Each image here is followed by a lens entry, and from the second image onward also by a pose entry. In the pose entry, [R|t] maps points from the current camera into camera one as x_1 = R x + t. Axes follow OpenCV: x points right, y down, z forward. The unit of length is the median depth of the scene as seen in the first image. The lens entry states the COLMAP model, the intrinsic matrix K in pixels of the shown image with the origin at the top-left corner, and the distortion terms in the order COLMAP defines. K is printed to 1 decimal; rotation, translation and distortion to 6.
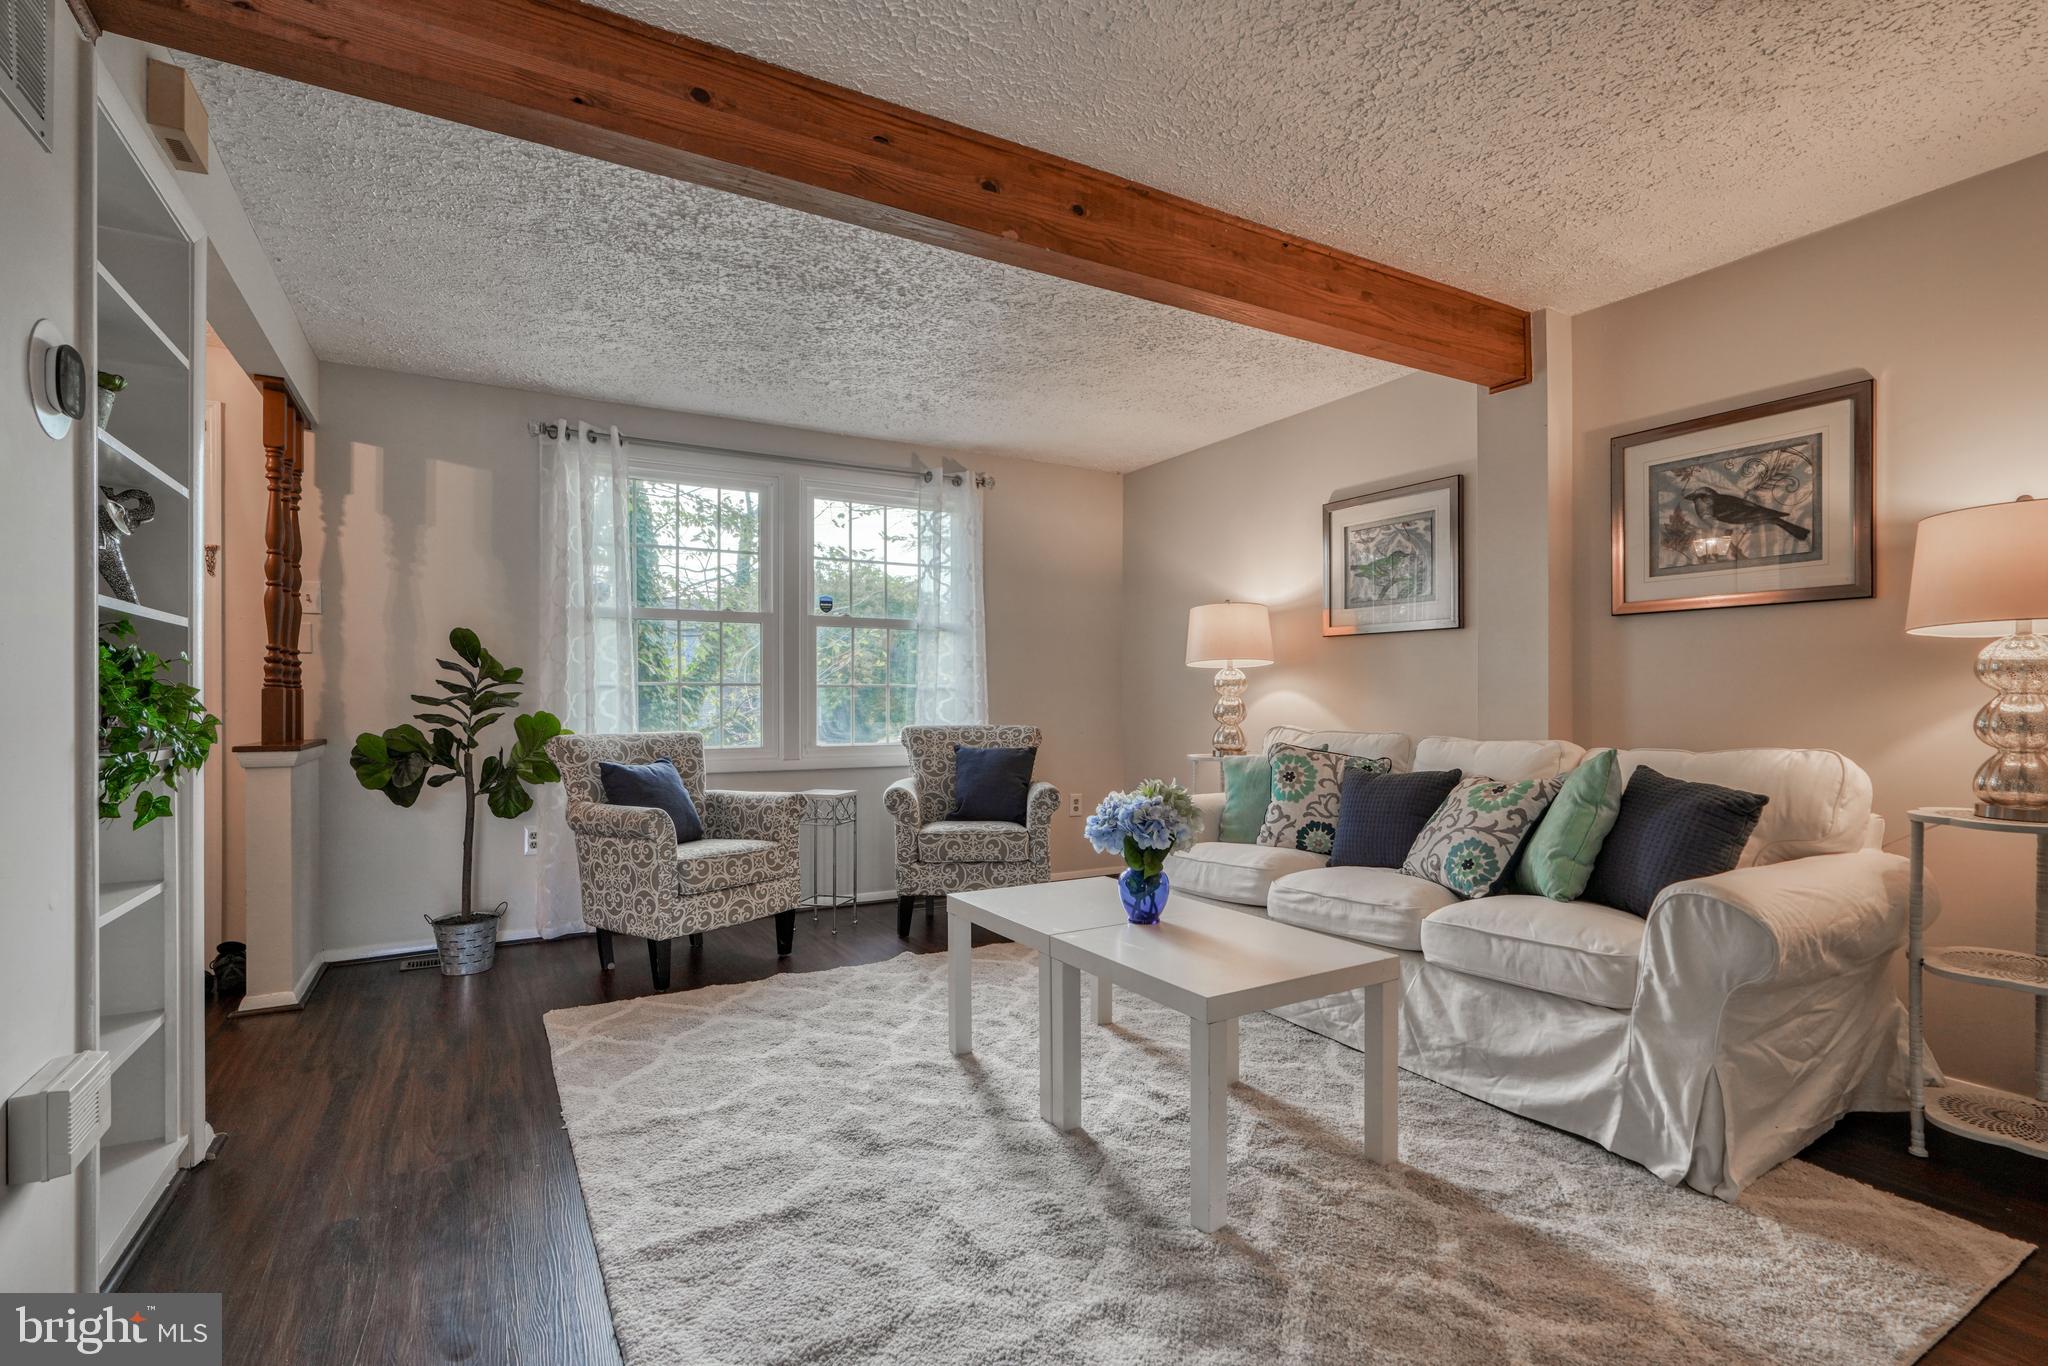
lens RADIAL K [[954.2, 0, 1022.3], [0, 954.2, 699.3], [0, 0, 1]] dist [-0.013370, 0.004995]
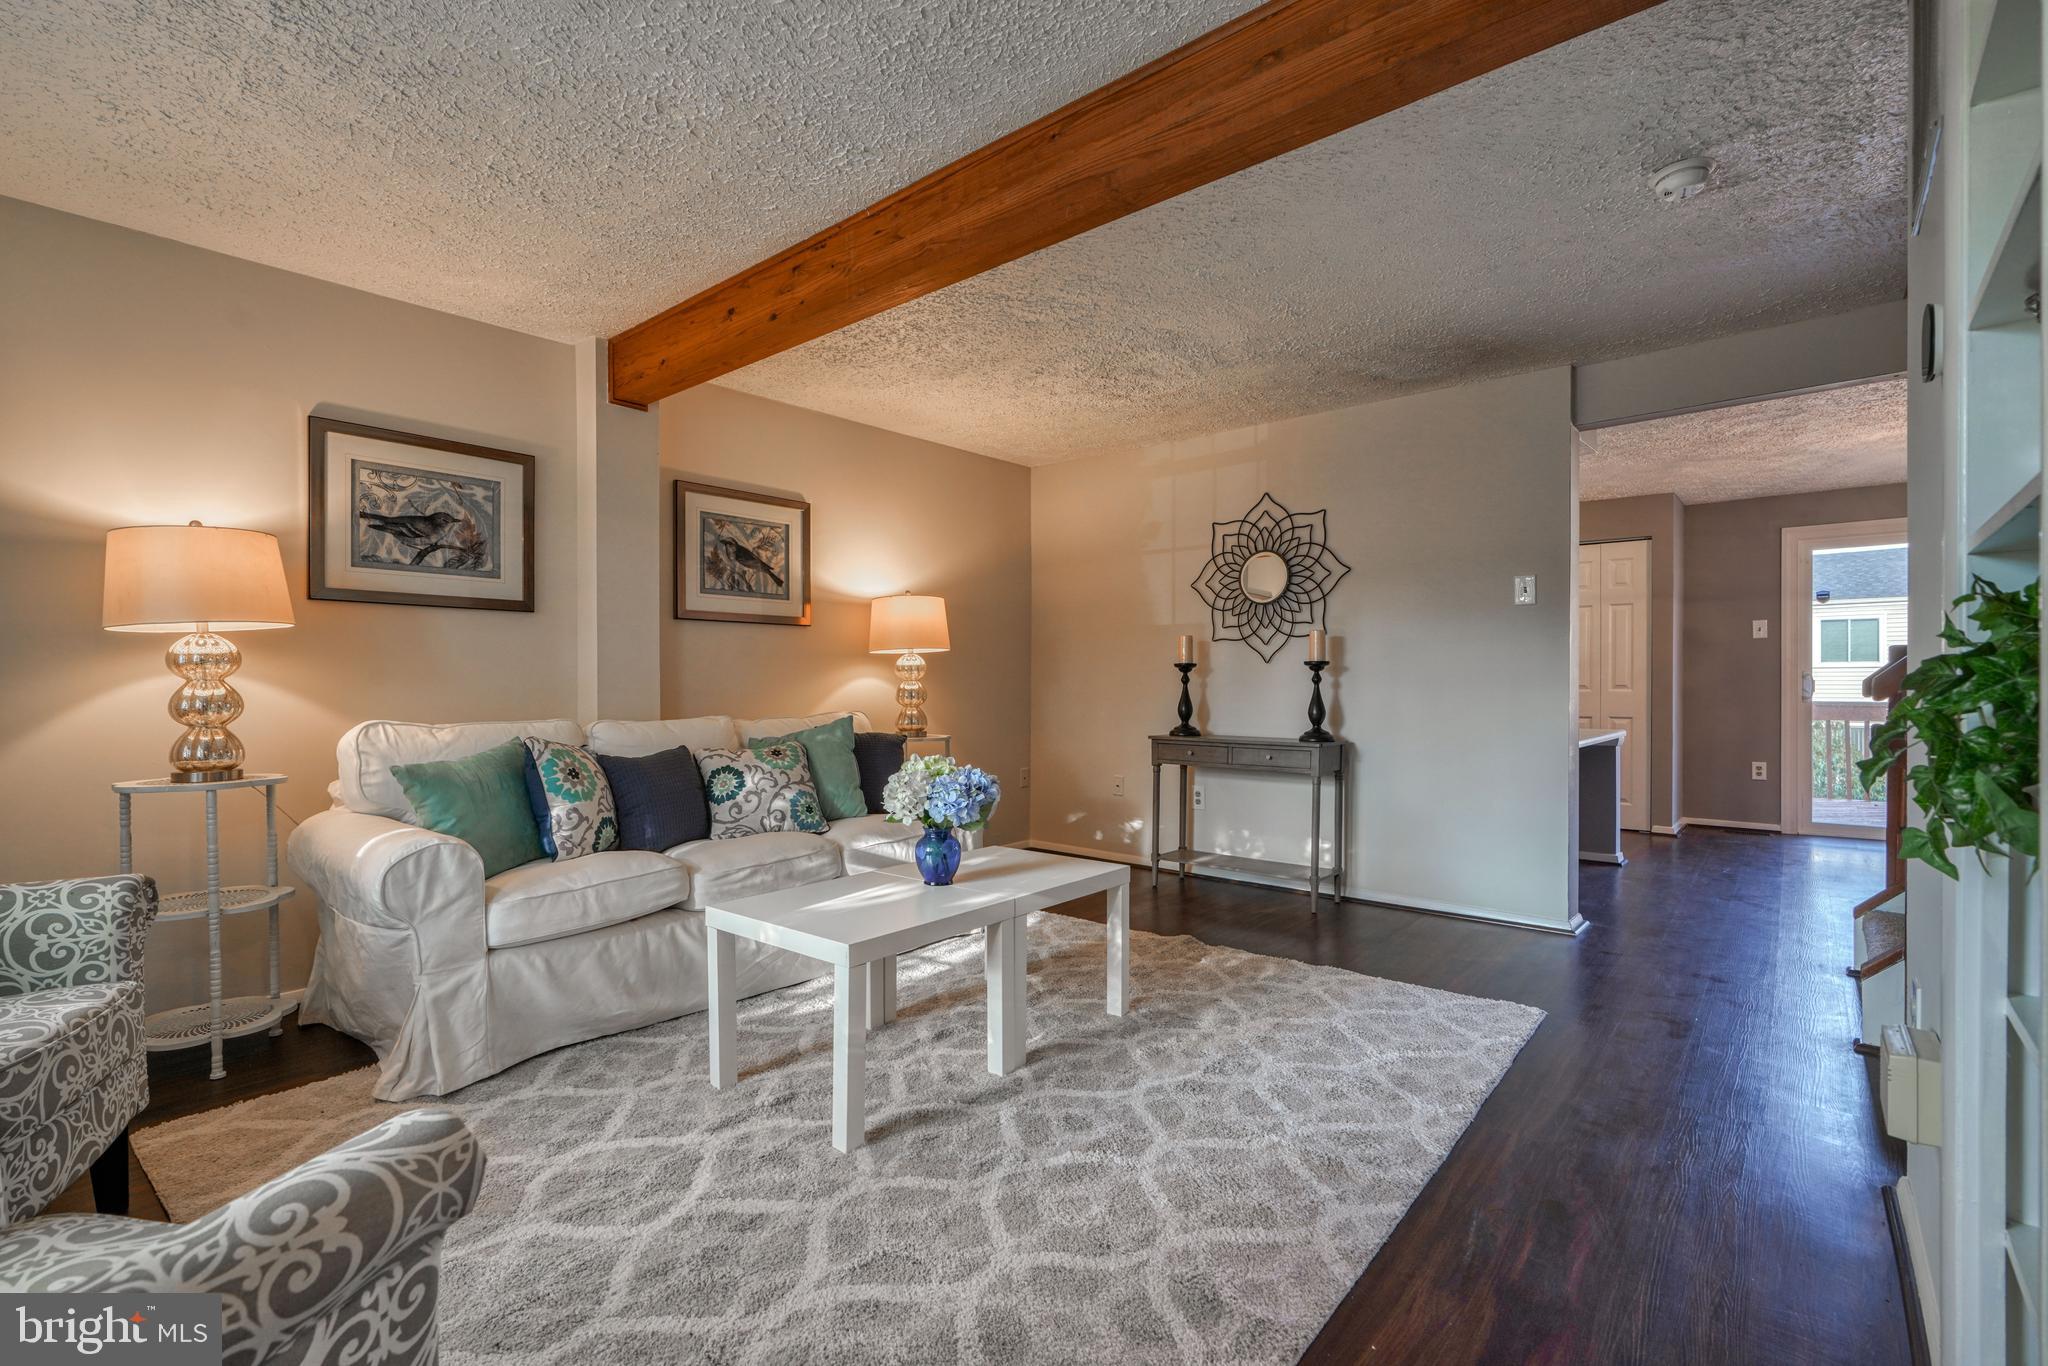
lens RADIAL K [[954.2, 0, 1062.2], [0, 954.2, 675.1], [0, 0, 1]] dist [-0.013370, 0.004995]
pose [[-0.379616, 0.008517, 0.925105, -0.653889], [0.004753, 0.999962, -0.007256, -0.000461], [-0.925132, 0.001642, -0.379642, 0.866597]]
